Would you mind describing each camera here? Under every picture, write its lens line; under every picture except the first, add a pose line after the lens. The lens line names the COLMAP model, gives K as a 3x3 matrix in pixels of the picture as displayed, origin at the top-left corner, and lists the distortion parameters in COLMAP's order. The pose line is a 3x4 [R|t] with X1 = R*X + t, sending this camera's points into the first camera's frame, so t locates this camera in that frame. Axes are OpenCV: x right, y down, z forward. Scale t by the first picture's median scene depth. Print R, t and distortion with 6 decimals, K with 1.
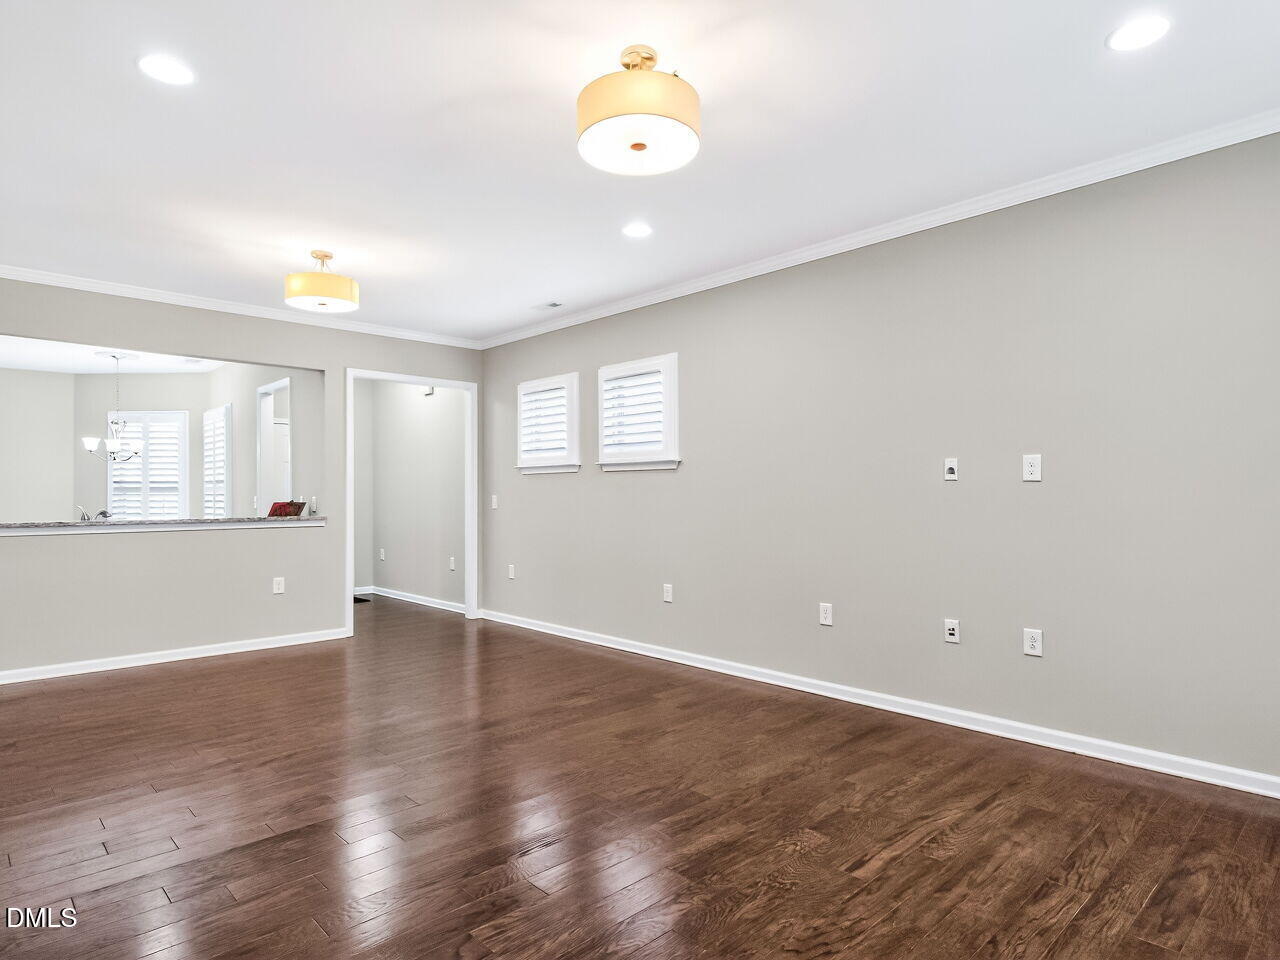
lens RADIAL K [[731.4, 0, 632.7], [0, 731.4, 478.5], [0, 0, 1]] dist [0.028055, -0.013376]
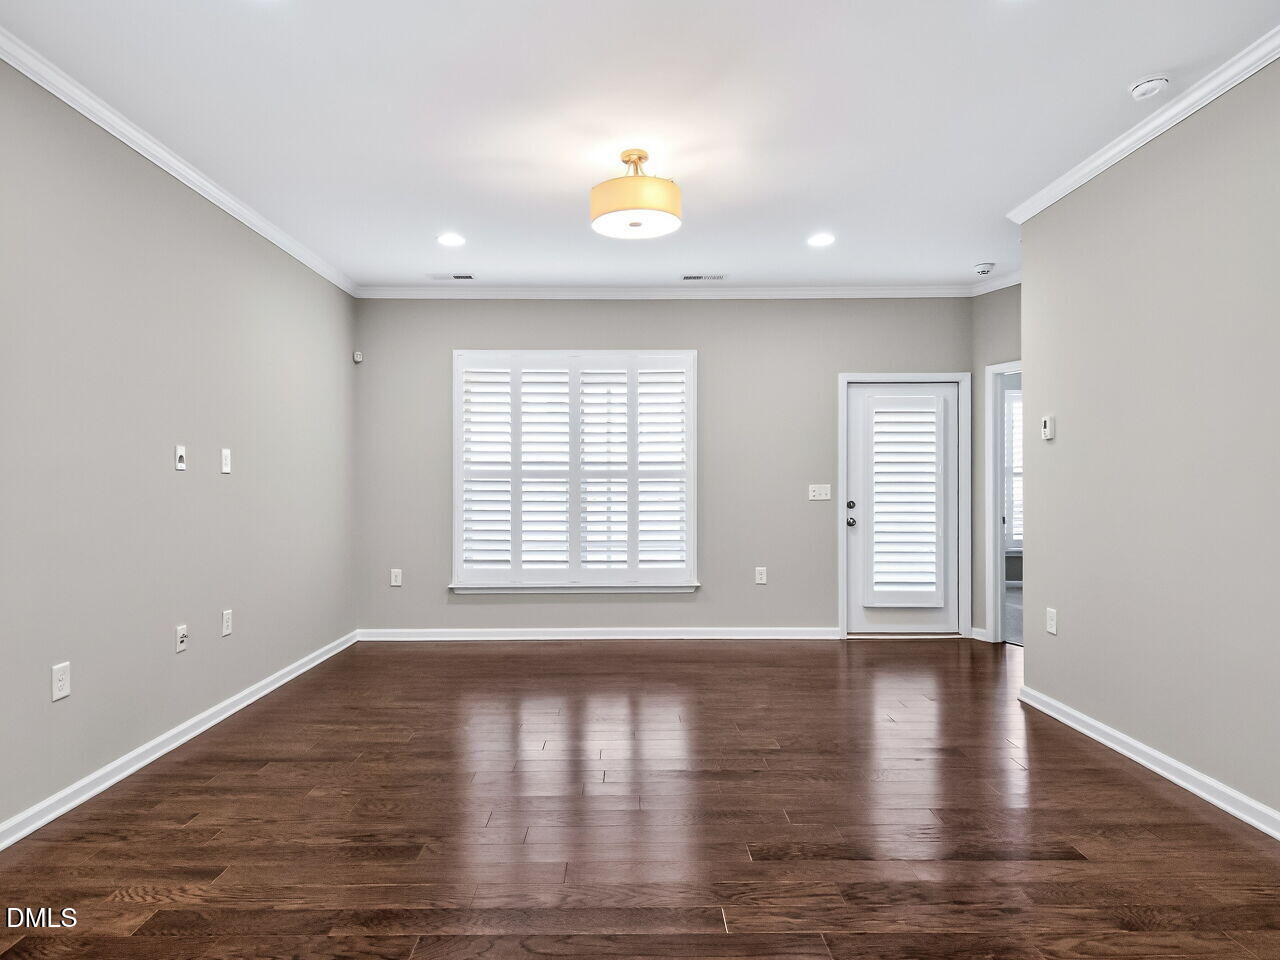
lens RADIAL K [[731.4, 0, 625.2], [0, 731.4, 494.9], [0, 0, 1]] dist [0.028055, -0.013376]
pose [[-0.728947, 0.000668, 0.684570, -0.378682], [-0.004762, 0.999970, -0.006047, 0.022737], [-0.684554, -0.007668, -0.728922, 0.844665]]
